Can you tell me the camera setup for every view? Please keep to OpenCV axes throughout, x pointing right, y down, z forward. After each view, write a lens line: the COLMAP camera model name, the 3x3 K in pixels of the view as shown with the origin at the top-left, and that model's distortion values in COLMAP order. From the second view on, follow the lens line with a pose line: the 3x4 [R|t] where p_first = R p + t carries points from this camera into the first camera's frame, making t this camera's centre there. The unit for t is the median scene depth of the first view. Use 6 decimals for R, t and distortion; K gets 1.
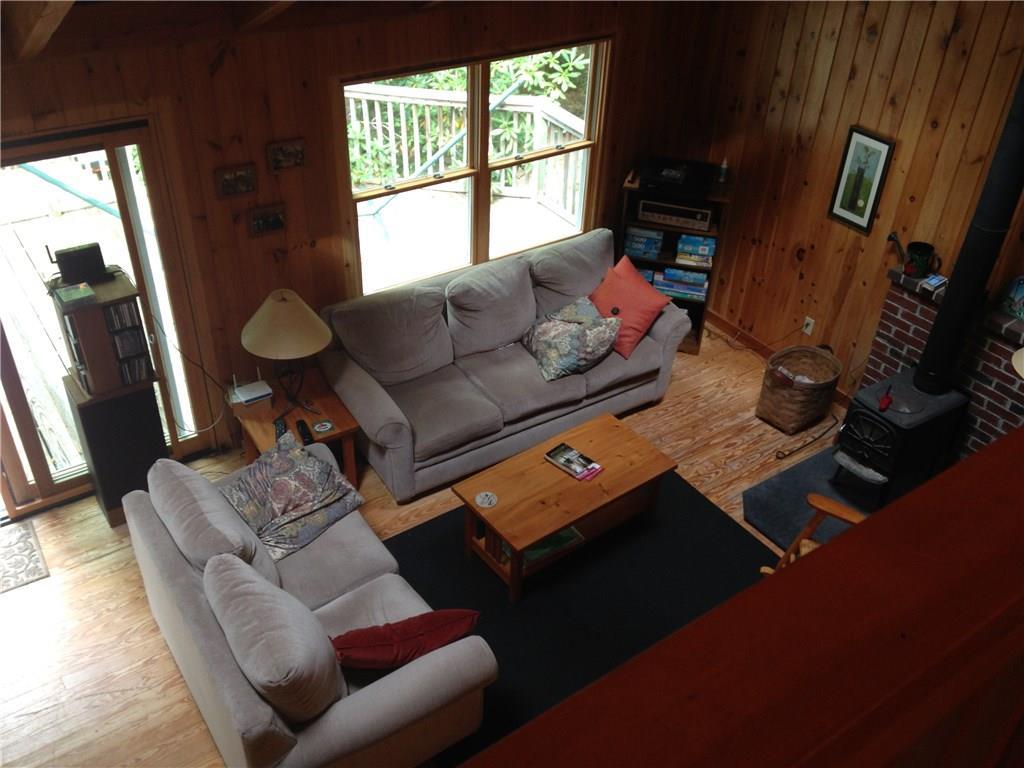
lens RADIAL K [[930.4, 0, 515.4], [0, 930.4, 380.4], [0, 0, 1]] dist [0.184738, -0.284715]
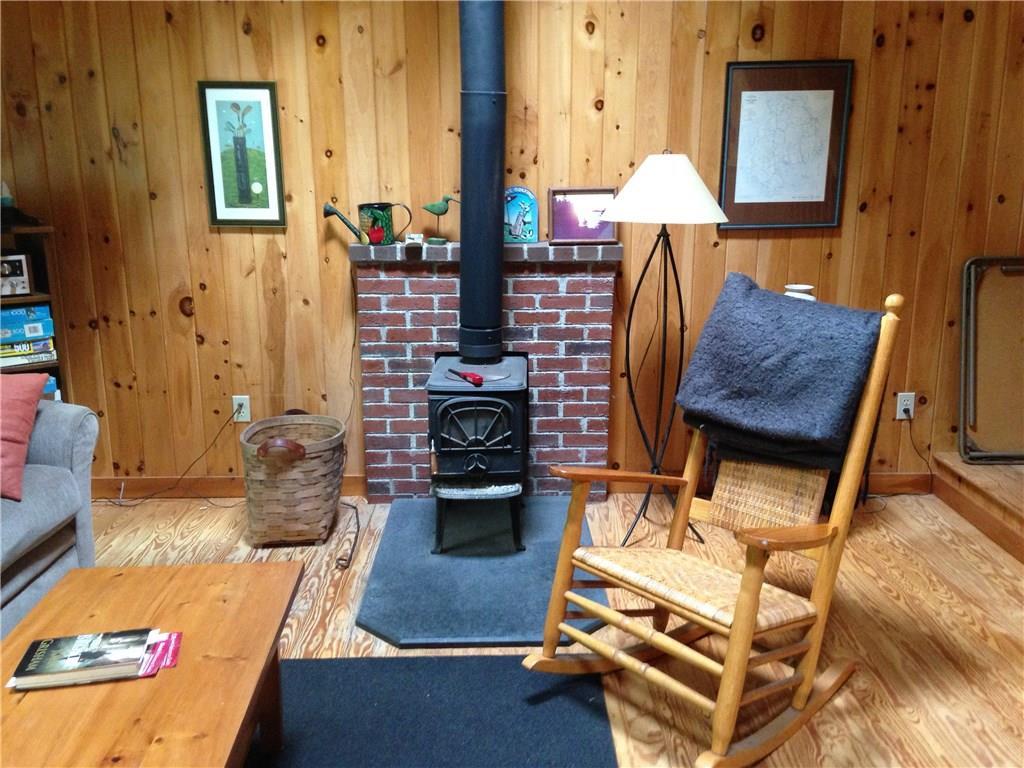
lens RADIAL K [[930.4, 0, 515.4], [0, 930.4, 380.4], [0, 0, 1]] dist [0.184738, -0.284715]
pose [[0.562890, -0.223910, 0.795625, -0.109071], [0.500073, 0.858692, -0.112134, 0.104492], [-0.658089, 0.460990, 0.595321, 0.536474]]
